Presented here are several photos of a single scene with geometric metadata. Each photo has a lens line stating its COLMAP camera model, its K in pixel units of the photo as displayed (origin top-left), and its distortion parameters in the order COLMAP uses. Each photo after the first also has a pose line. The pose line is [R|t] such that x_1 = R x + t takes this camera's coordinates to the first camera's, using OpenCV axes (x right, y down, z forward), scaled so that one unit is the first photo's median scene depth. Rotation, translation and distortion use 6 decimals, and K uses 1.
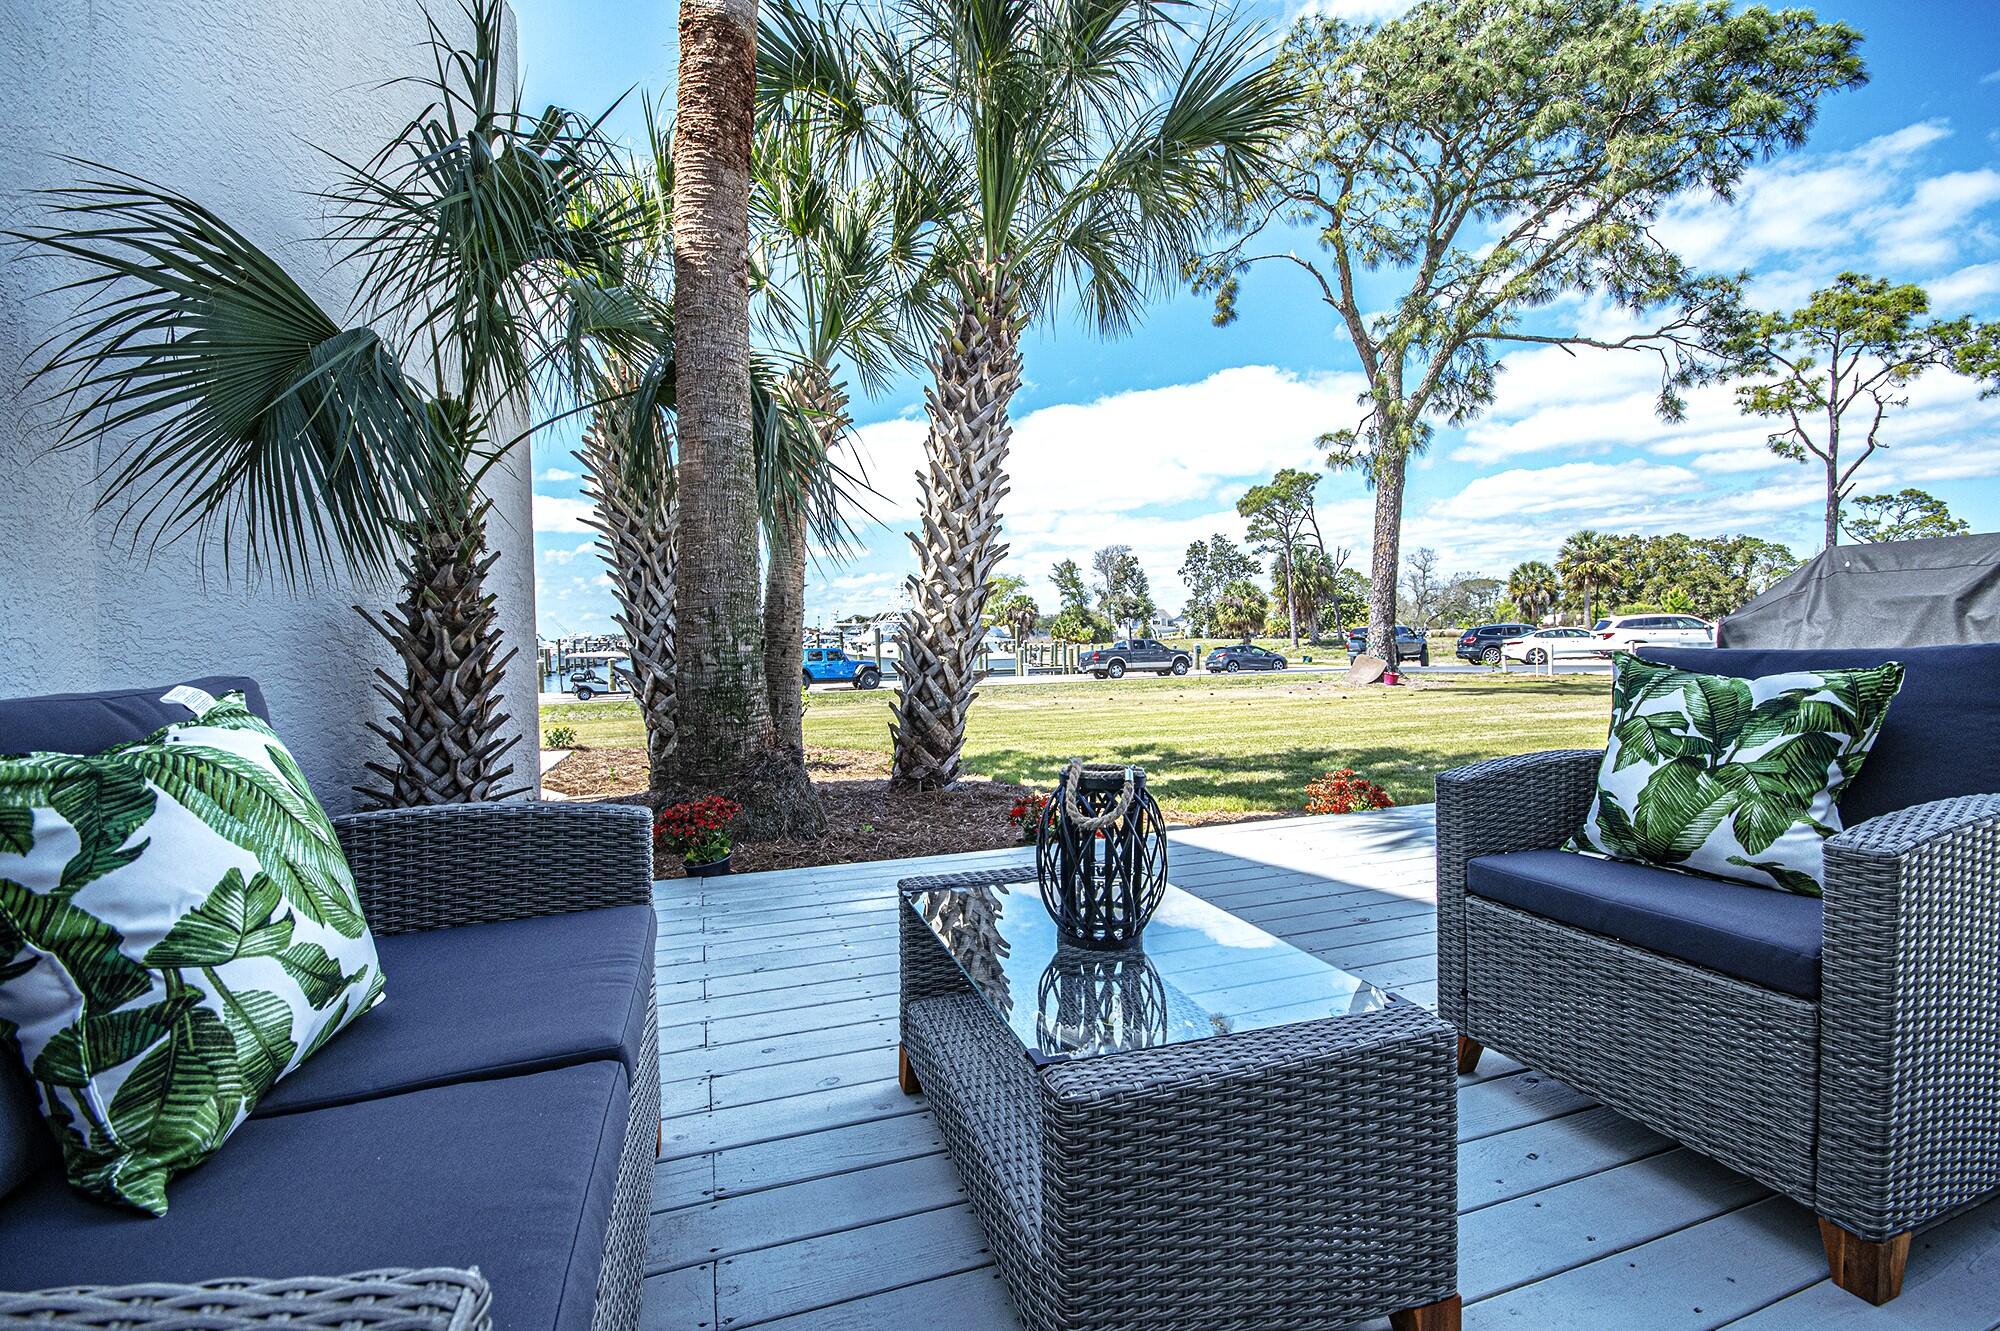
lens RADIAL K [[875.6, 0, 1016.5], [0, 875.6, 666.5], [0, 0, 1]] dist [0.014168, -0.014707]
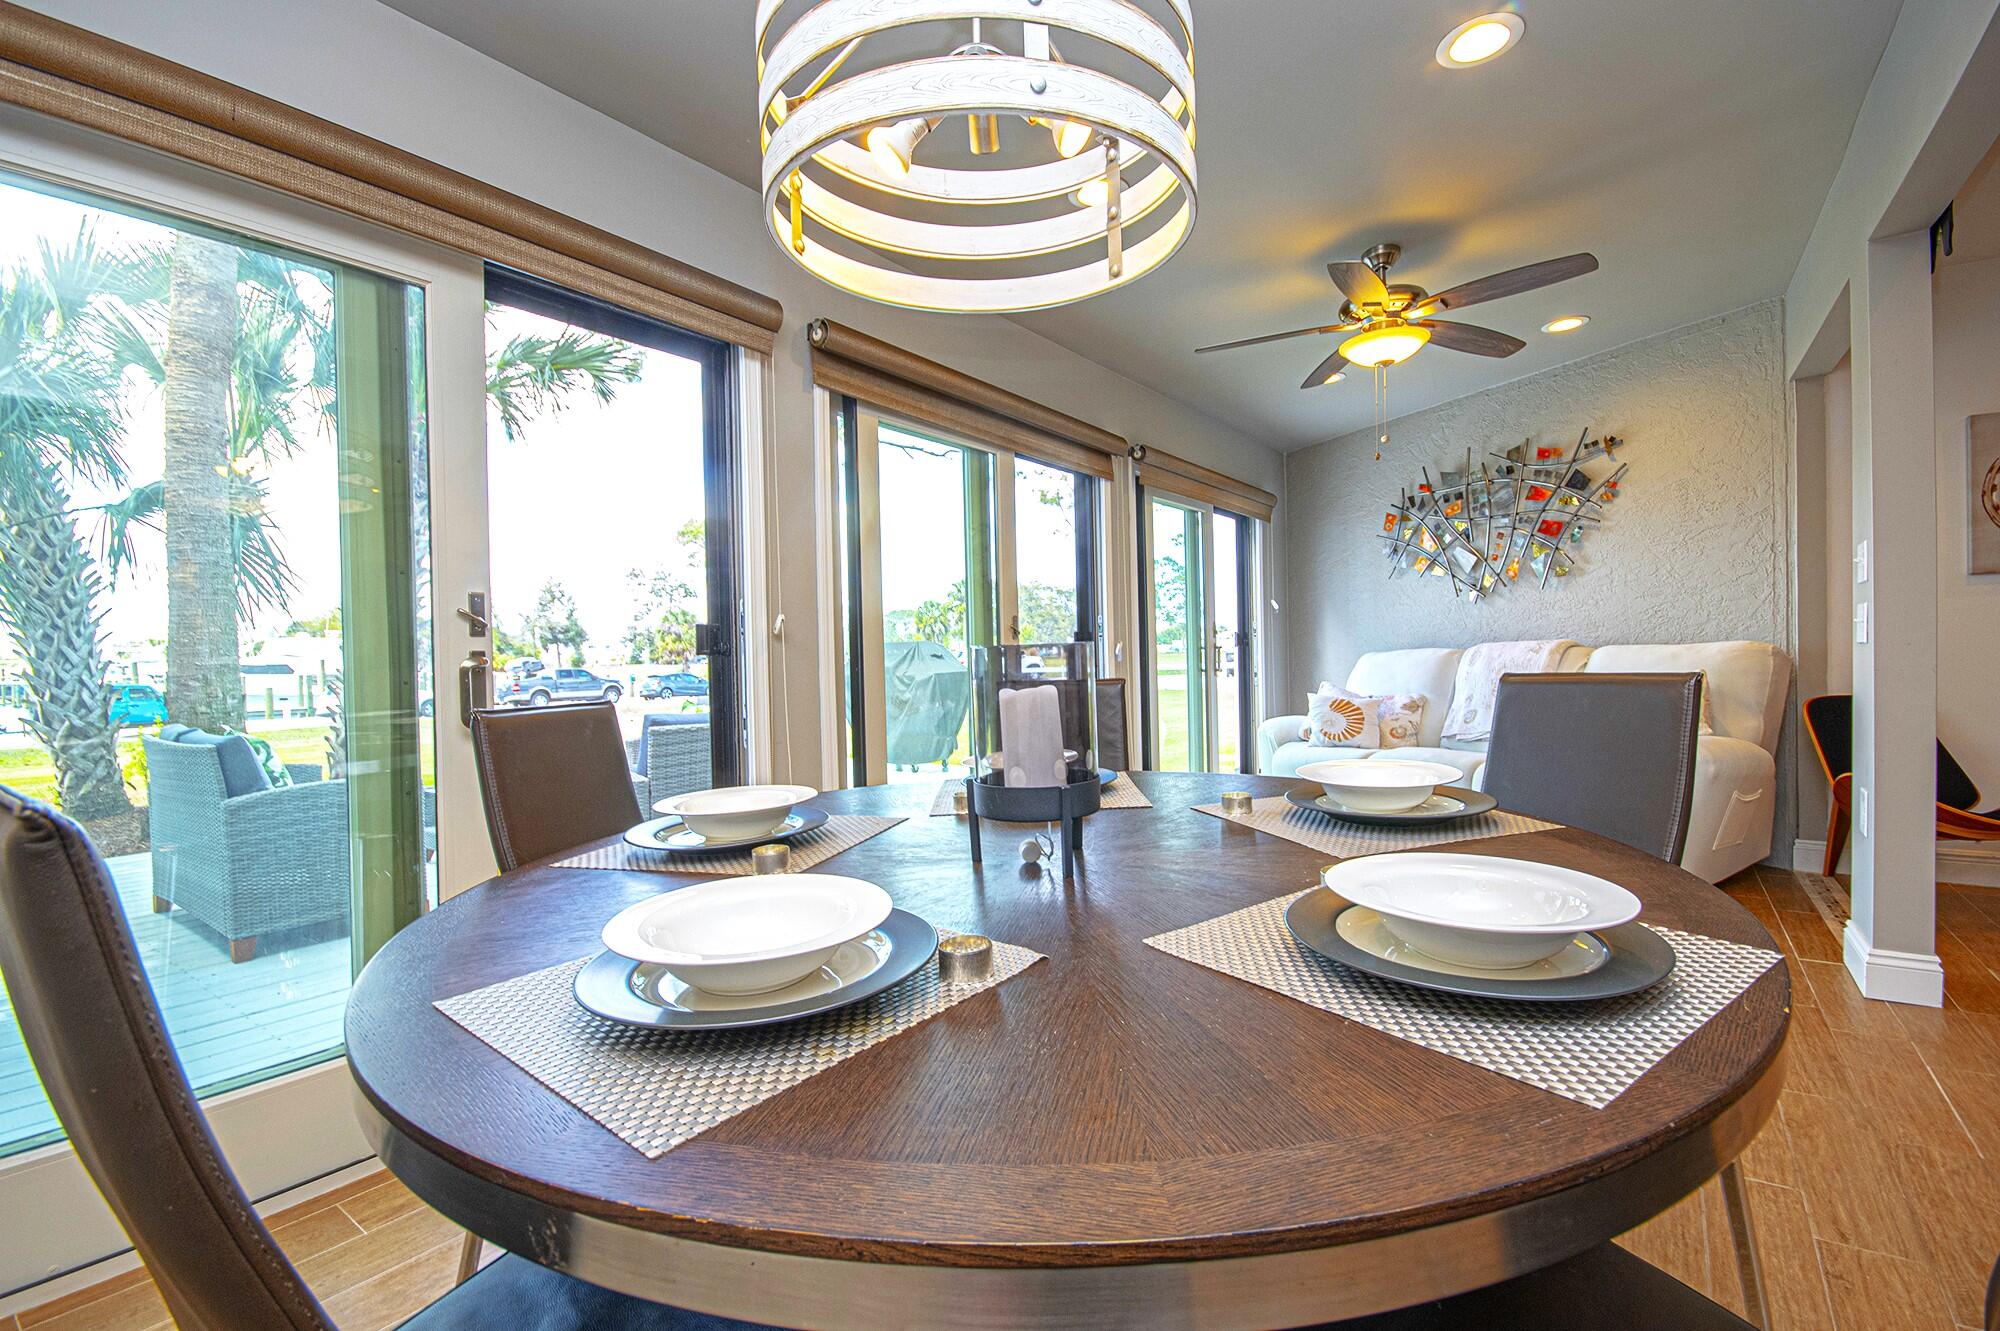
lens RADIAL K [[875.6, 0, 1016.5], [0, 875.6, 666.5], [0, 0, 1]] dist [0.014168, -0.014707]
pose [[0.820657, -0.006815, 0.571381, -0.043933], [0.022765, 0.999525, -0.020775, -0.012553], [-0.570968, 0.030056, 0.820422, -0.658074]]
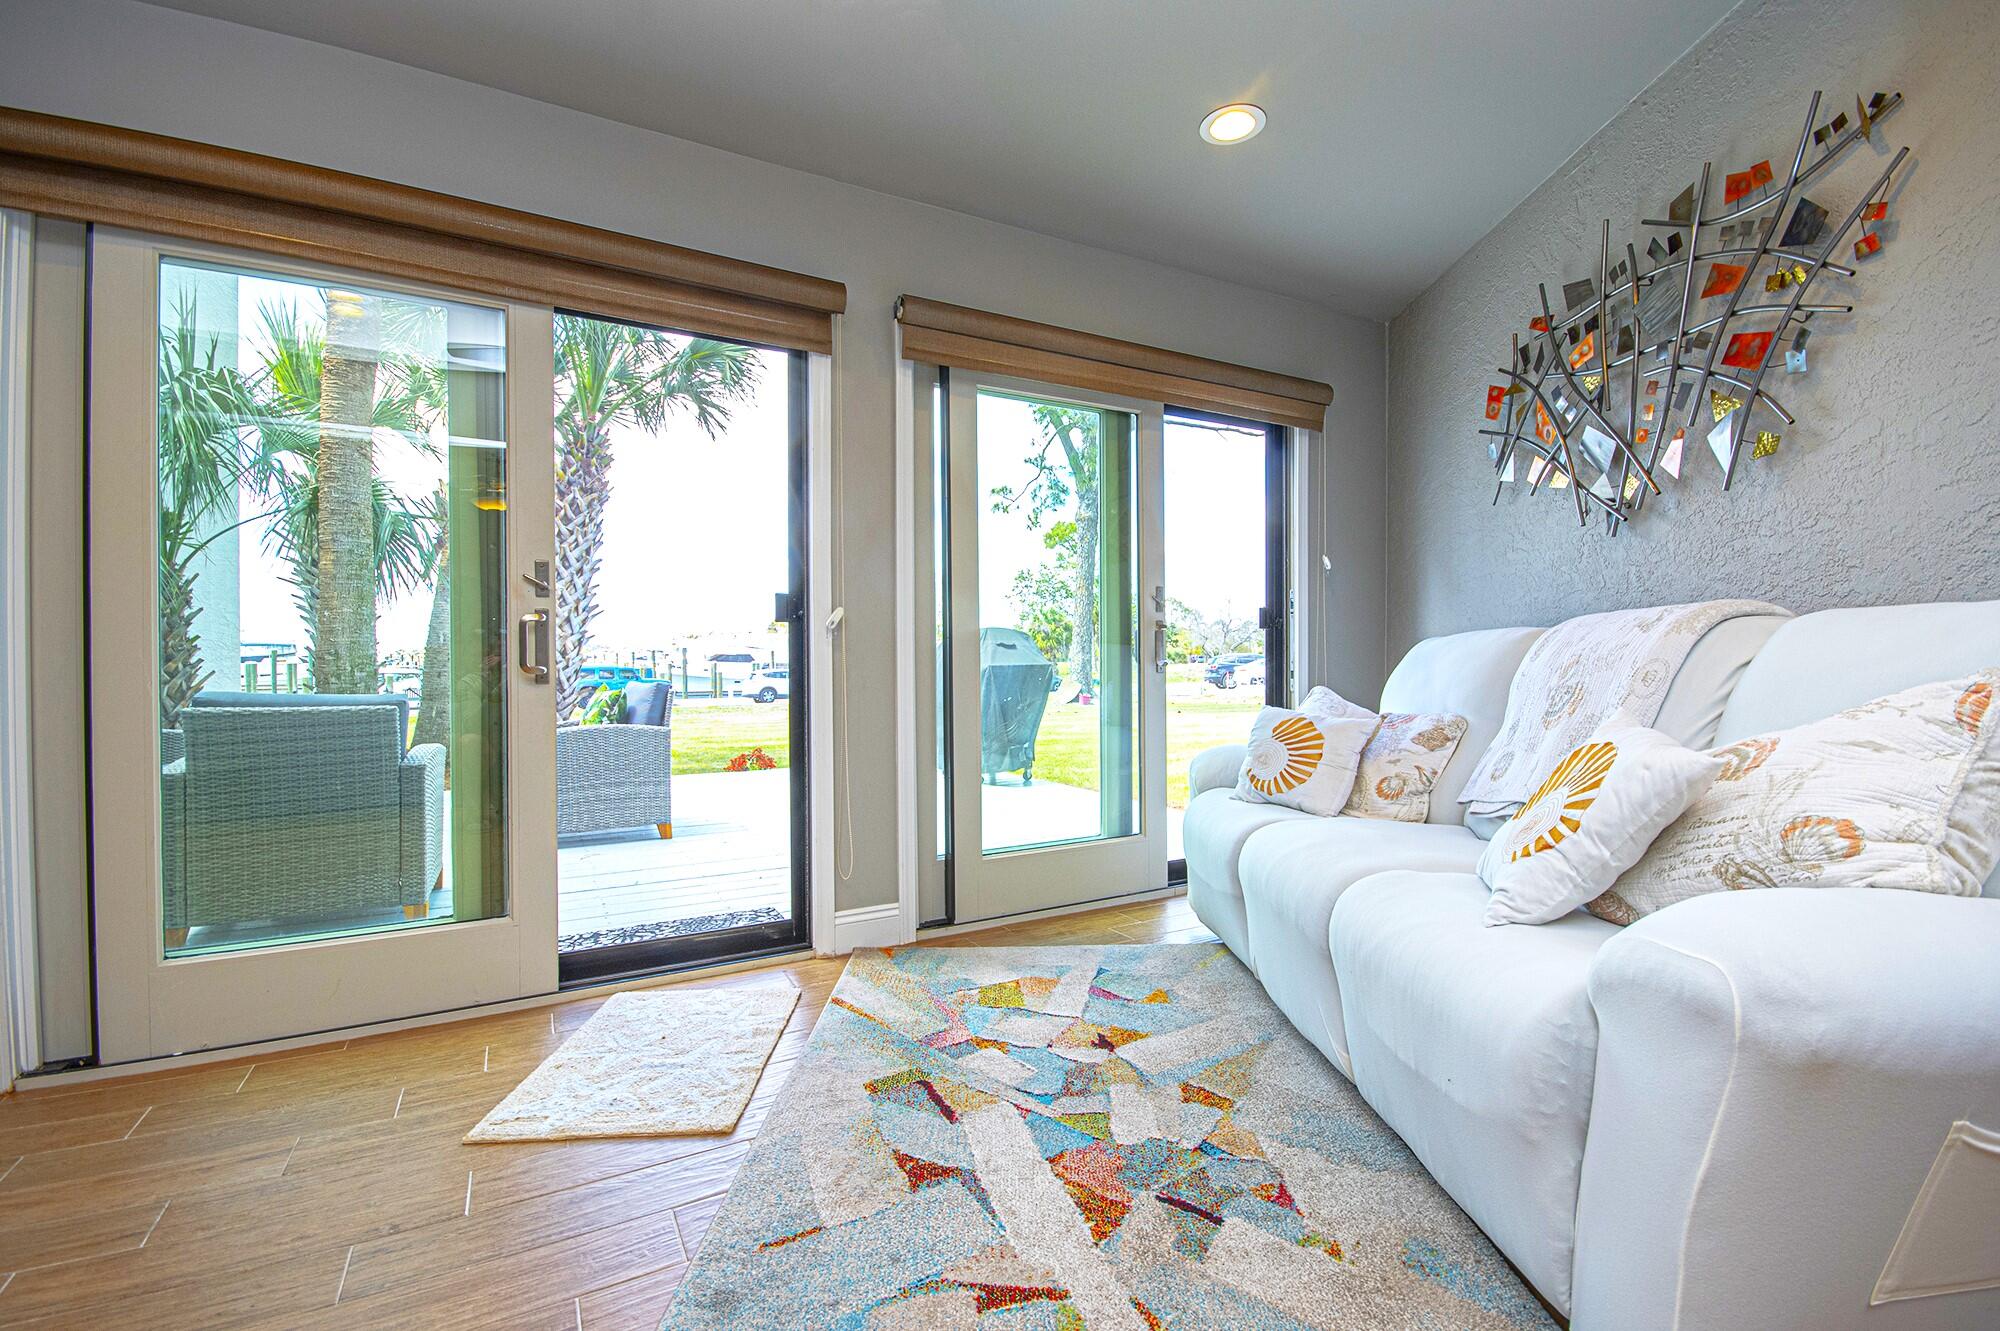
lens RADIAL K [[875.6, 0, 1016.5], [0, 875.6, 666.5], [0, 0, 1]] dist [0.014168, -0.014707]
pose [[0.984468, 0.015062, 0.174916, 0.421443], [-0.011019, 0.999650, -0.024064, -0.006356], [-0.175217, 0.021763, 0.984289, -0.582300]]
